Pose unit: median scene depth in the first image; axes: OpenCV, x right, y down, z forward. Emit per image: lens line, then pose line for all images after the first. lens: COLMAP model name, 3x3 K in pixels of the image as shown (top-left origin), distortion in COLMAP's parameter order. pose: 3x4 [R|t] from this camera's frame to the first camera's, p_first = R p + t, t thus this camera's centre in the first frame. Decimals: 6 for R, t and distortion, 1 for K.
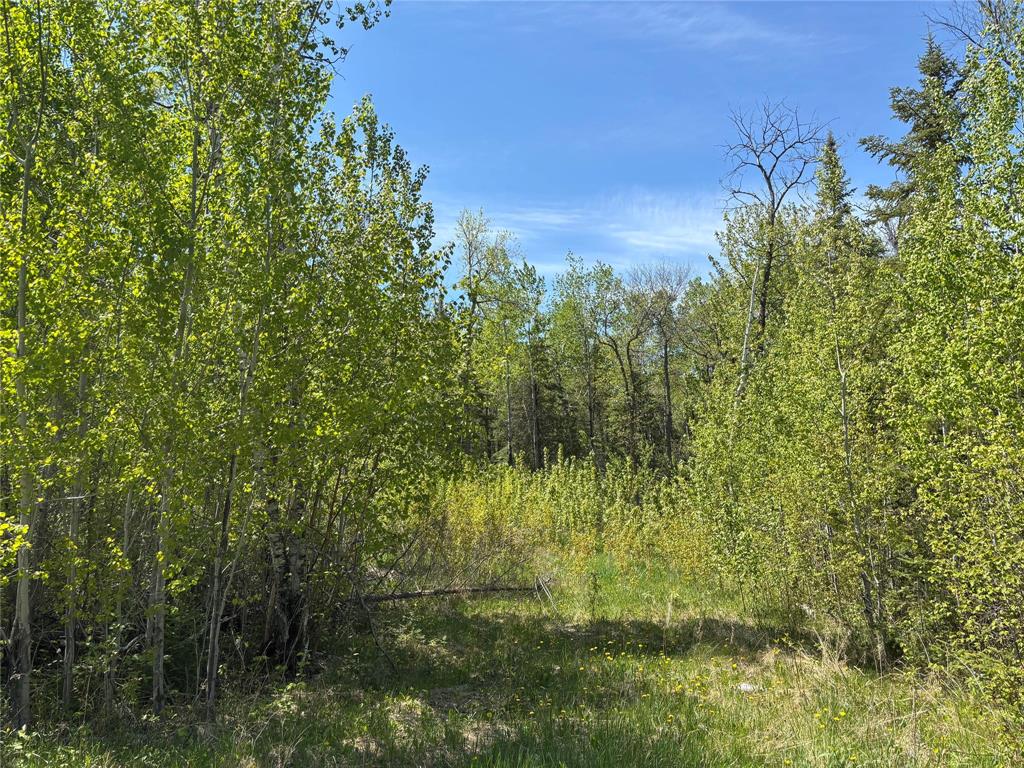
lens RADIAL K [[756.9, 0, 513.5], [0, 756.9, 384.0], [0, 0, 1]] dist [0.028209, -0.023537]
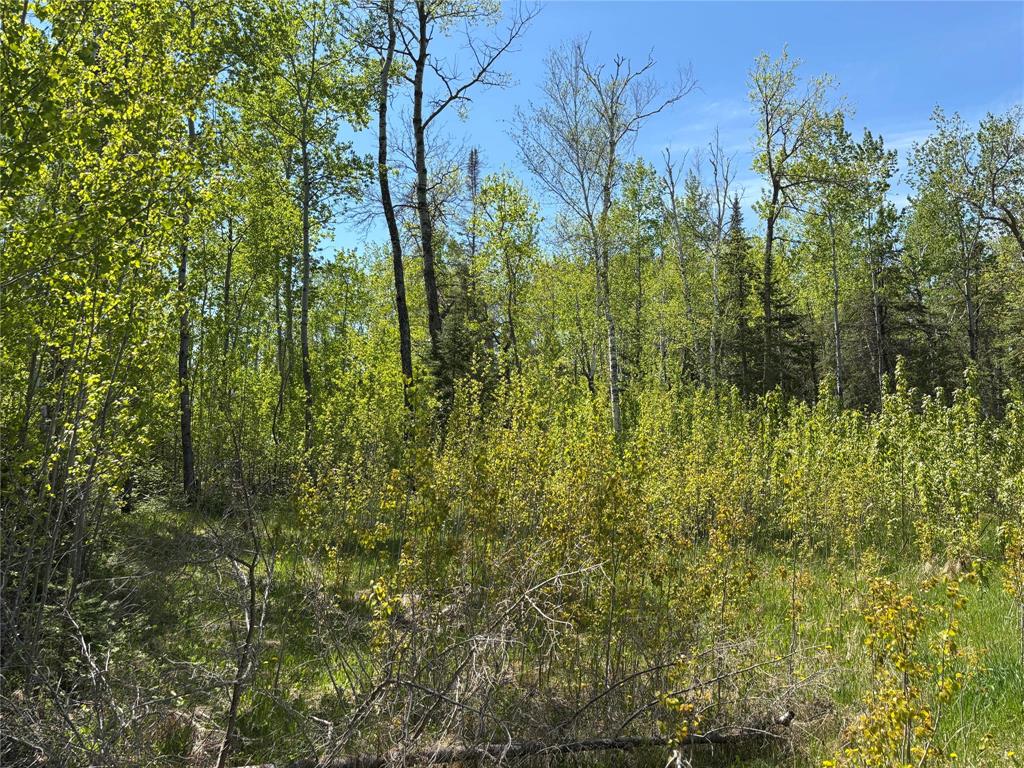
lens RADIAL K [[756.2, 0, 521.2], [0, 756.2, 386.6], [0, 0, 1]] dist [0.057580, -0.060756]
pose [[0.906195, -0.038420, -0.421111, 0.023764], [0.059433, 0.997551, 0.036882, 0.033254], [0.418663, -0.058450, 0.906259, 0.204929]]
